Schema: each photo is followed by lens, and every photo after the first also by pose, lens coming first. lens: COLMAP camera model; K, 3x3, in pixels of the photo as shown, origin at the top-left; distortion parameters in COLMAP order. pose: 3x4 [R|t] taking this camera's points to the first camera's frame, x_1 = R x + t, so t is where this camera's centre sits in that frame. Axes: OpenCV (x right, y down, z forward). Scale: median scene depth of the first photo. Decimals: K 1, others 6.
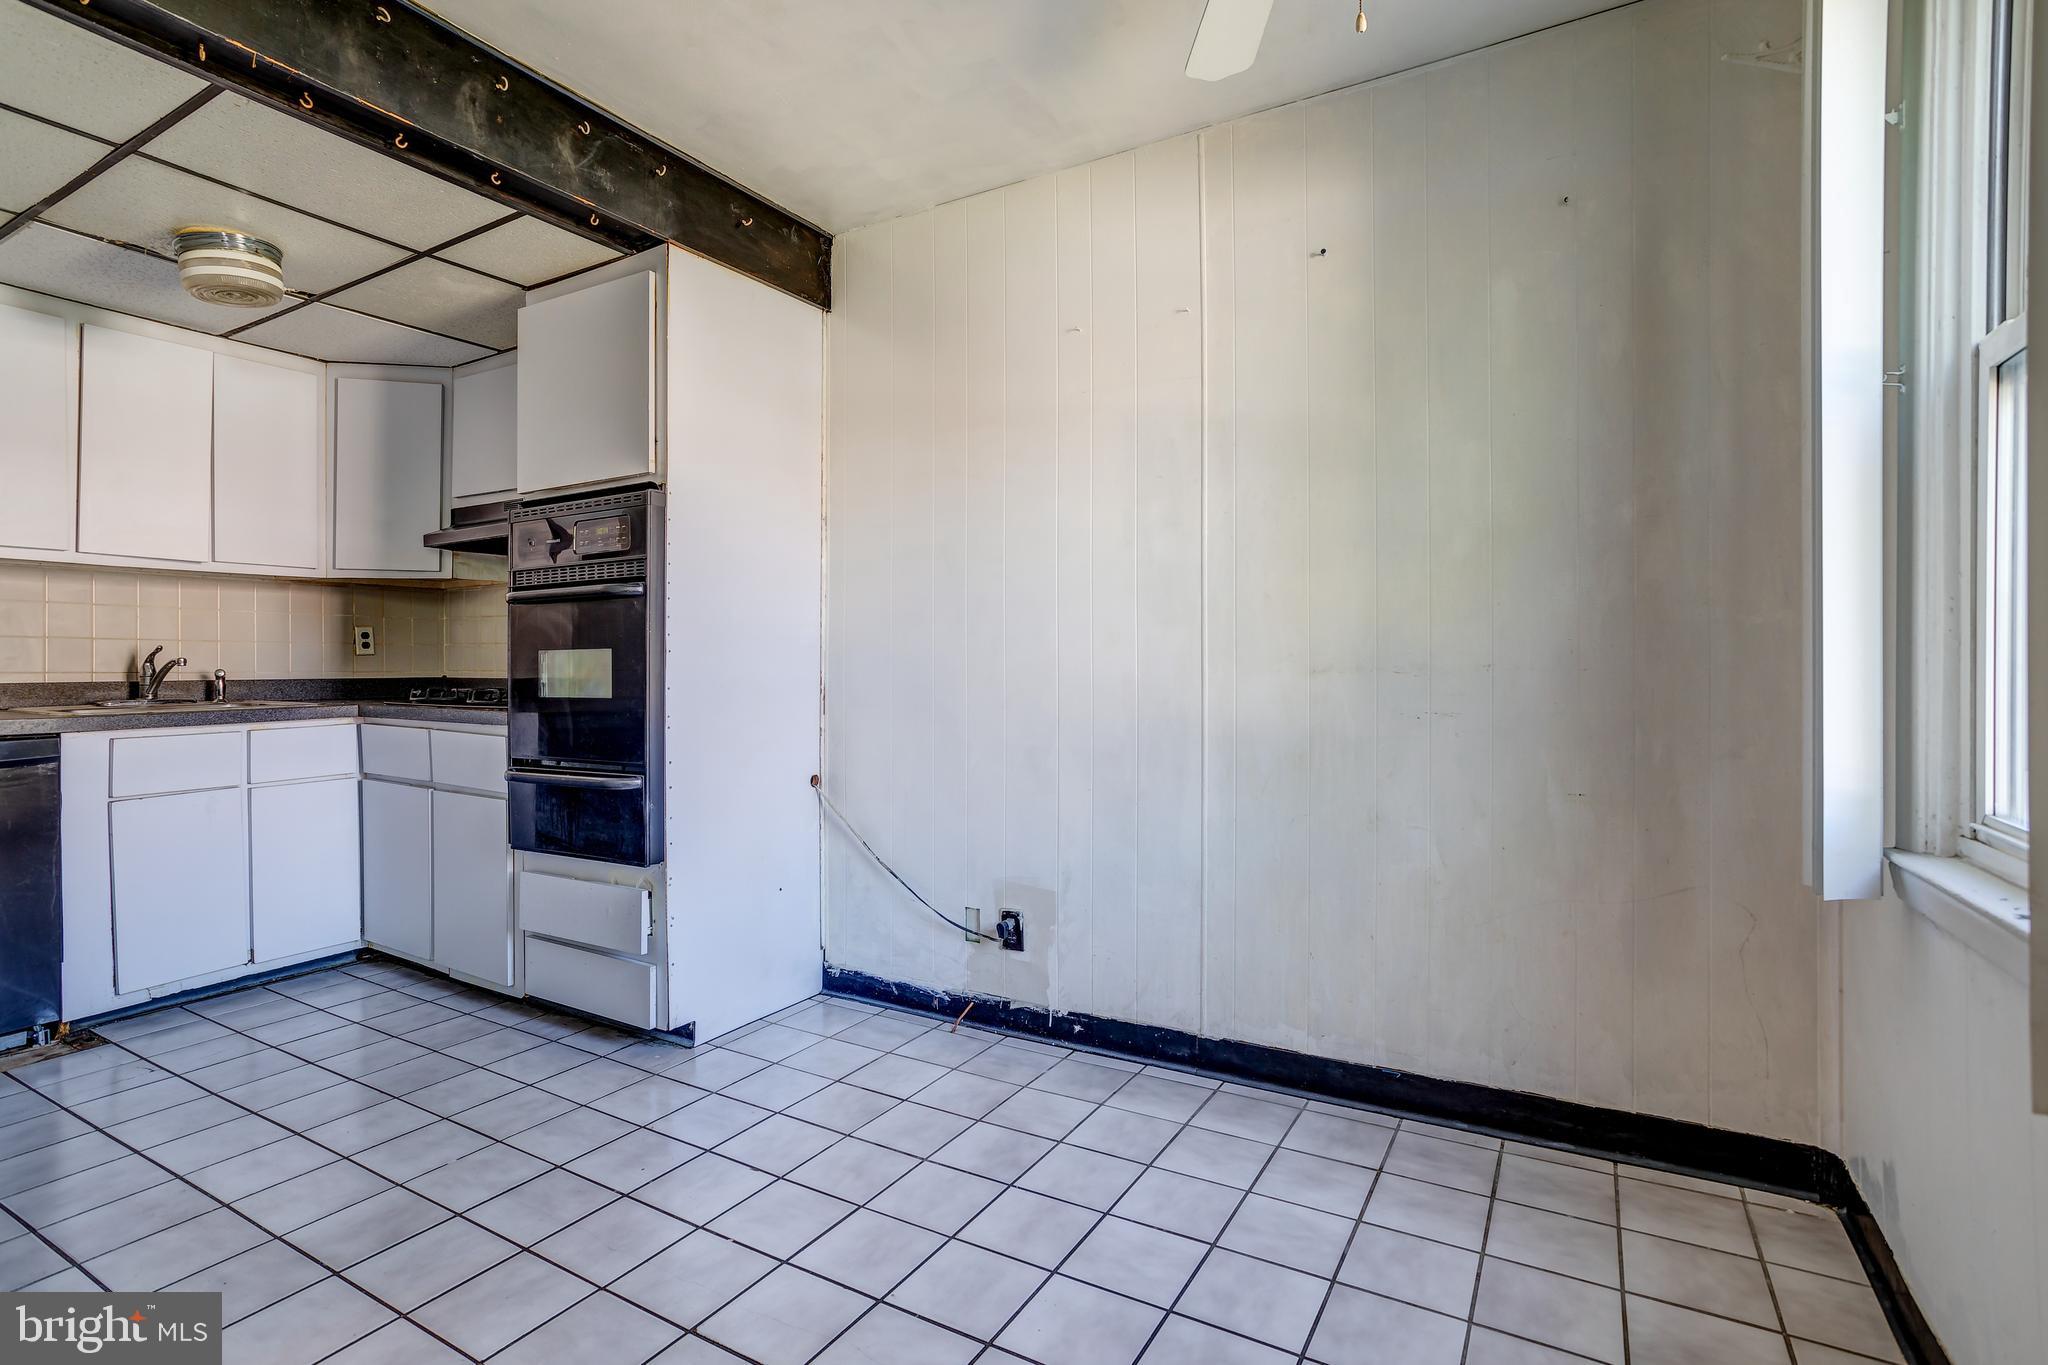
lens RADIAL K [[1009.9, 0, 1012.3], [0, 1009.9, 662.6], [0, 0, 1]] dist [-0.043276, 0.036517]
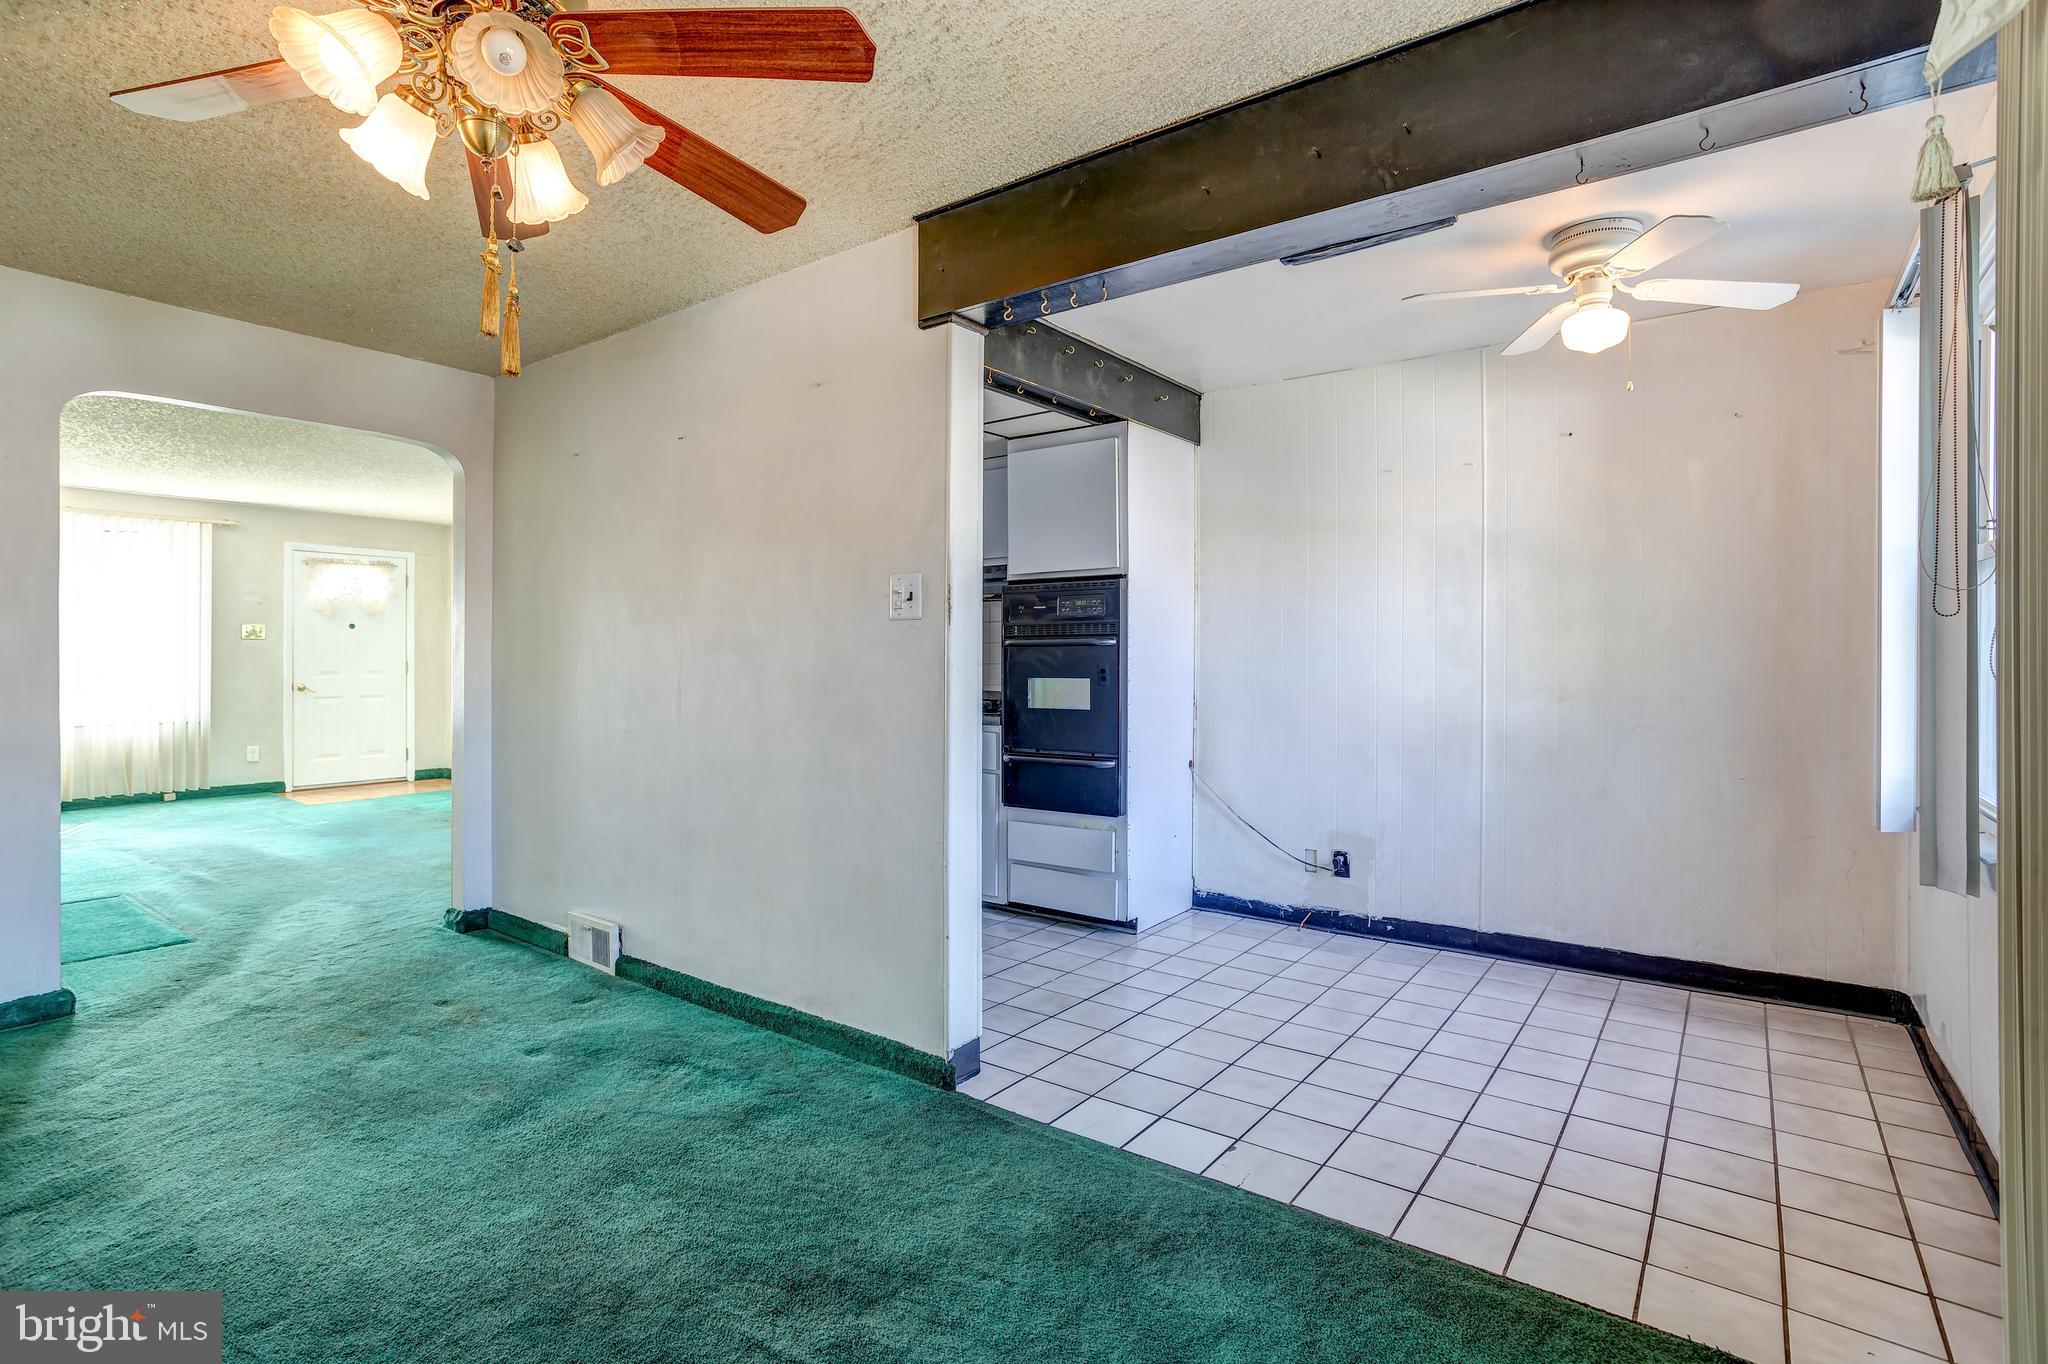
lens RADIAL K [[1002.6, 0, 1007.6], [0, 1002.6, 657.0], [0, 0, 1]] dist [-0.049663, 0.031757]
pose [[0.993982, 0.002932, -0.109507, -0.337071], [-0.002495, 0.999988, 0.004127, -0.051258], [0.109518, -0.003828, 0.993977, -0.546318]]
